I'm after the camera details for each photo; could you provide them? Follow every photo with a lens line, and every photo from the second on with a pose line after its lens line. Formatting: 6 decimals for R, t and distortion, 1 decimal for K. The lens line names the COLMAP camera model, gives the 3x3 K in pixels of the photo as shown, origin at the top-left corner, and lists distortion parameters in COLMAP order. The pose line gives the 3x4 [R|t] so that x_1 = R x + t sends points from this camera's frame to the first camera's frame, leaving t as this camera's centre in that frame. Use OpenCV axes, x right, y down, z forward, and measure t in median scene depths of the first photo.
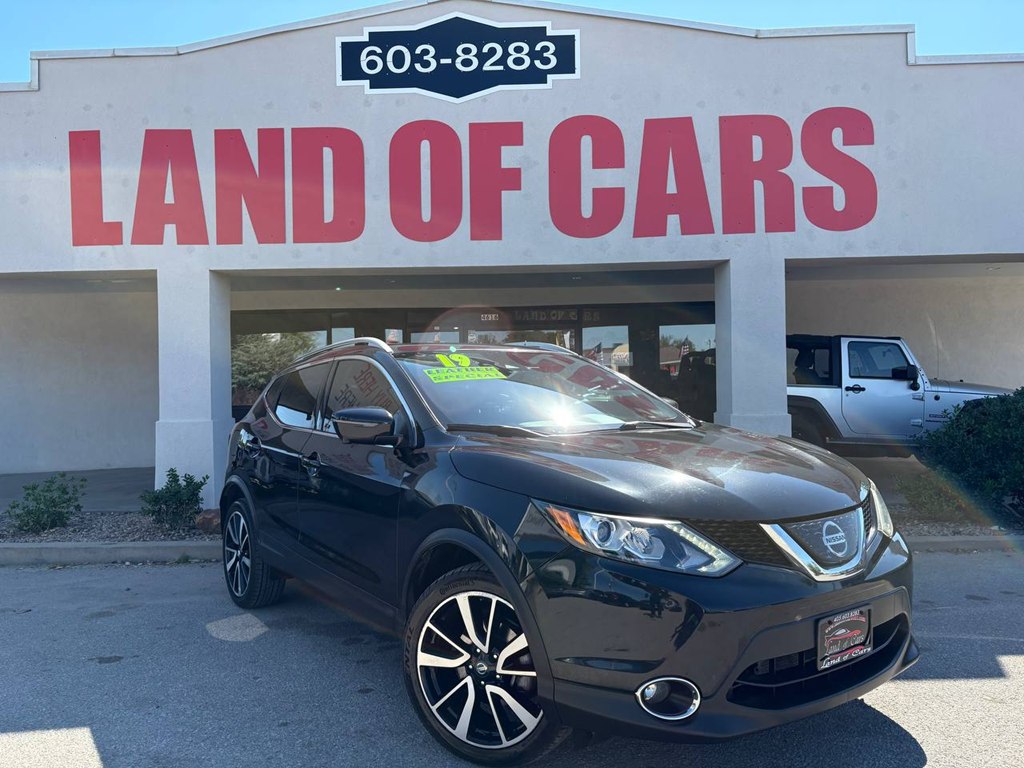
lens RADIAL K [[720.4, 0, 503.4], [0, 720.4, 395.0], [0, 0, 1]] dist [0.011159, -0.012397]
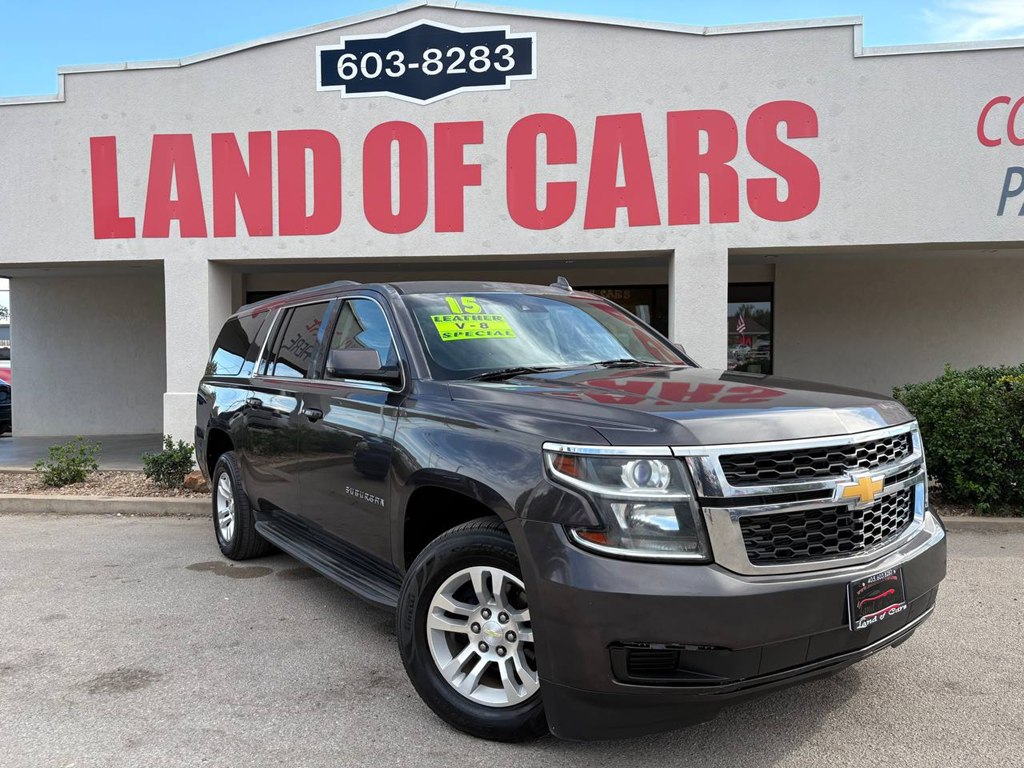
lens RADIAL K [[720.4, 0, 509.0], [0, 720.4, 393.1], [0, 0, 1]] dist [0.011159, -0.012397]
pose [[0.994666, 0.016363, -0.101838, 0.181089], [-0.012616, 0.999223, 0.037330, -0.014058], [0.102370, -0.035846, 0.994100, -0.079540]]
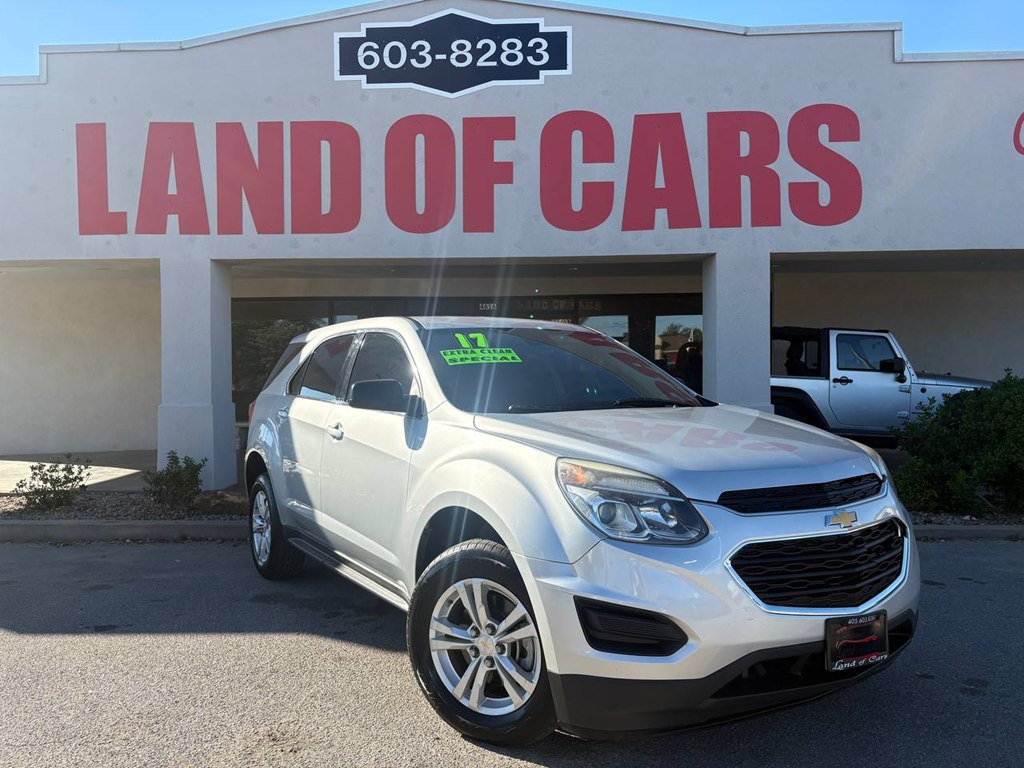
lens RADIAL K [[720.4, 0, 503.9], [0, 720.4, 391.1], [0, 0, 1]] dist [0.011159, -0.012397]
pose [[0.999837, 0.010354, -0.014787, 0.029826], [-0.010185, 0.999883, 0.011449, -0.000778], [0.014904, -0.011297, 0.999825, -0.028293]]
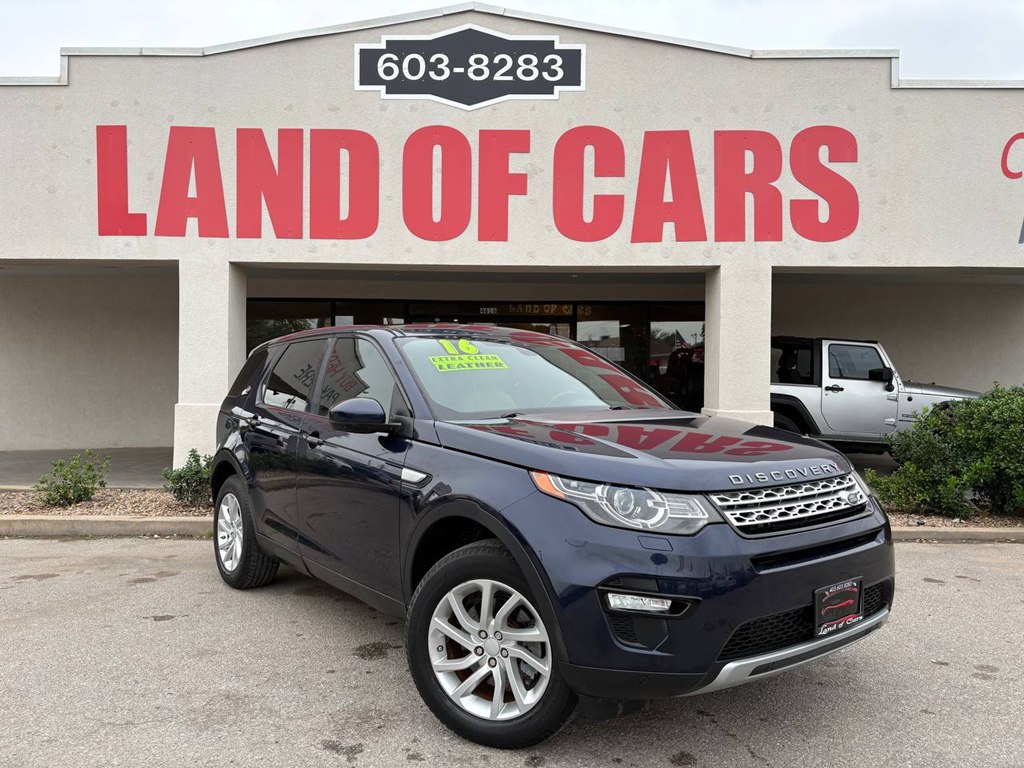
lens RADIAL K [[720.4, 0, 501.5], [0, 720.4, 392.4], [0, 0, 1]] dist [0.011159, -0.012397]
pose [[0.999563, 0.023746, 0.017599, -0.024599], [-0.023968, 0.999635, 0.012465, -0.005557], [-0.017297, -0.012881, 0.999767, -0.063936]]
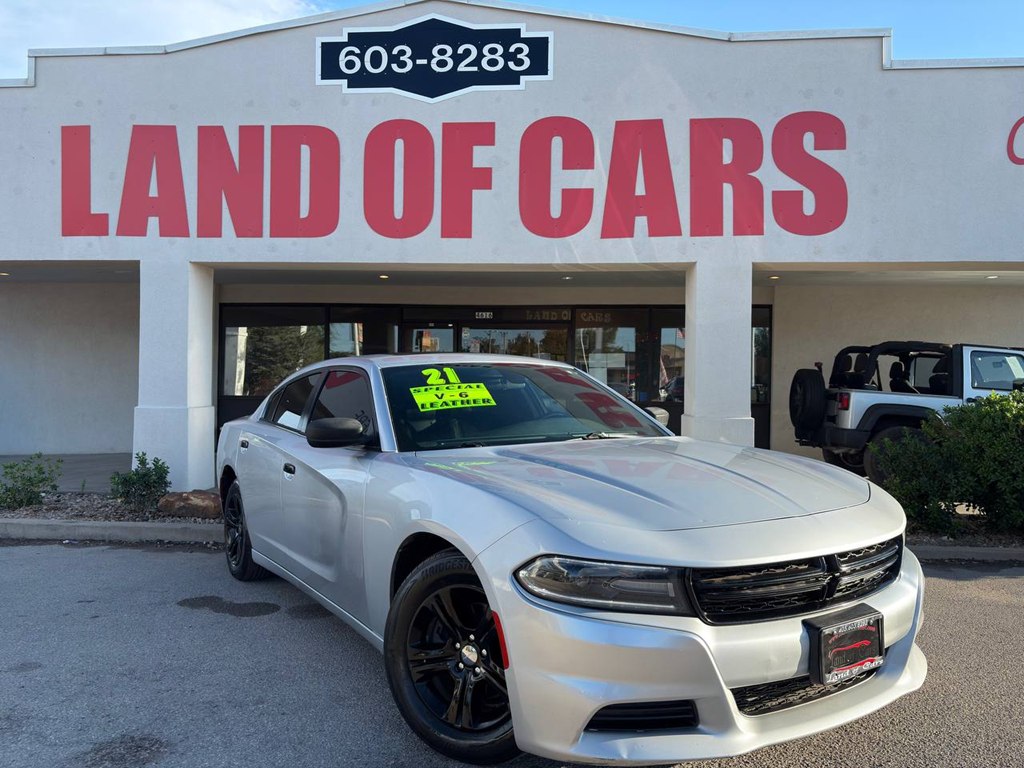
lens RADIAL K [[720.4, 0, 506.2], [0, 720.4, 392.9], [0, 0, 1]] dist [0.011159, -0.012397]
pose [[0.998595, 0.028705, -0.044550, 0.098309], [-0.028848, 0.999580, -0.002582, 0.003927], [0.044457, 0.003864, 0.999004, -0.010520]]
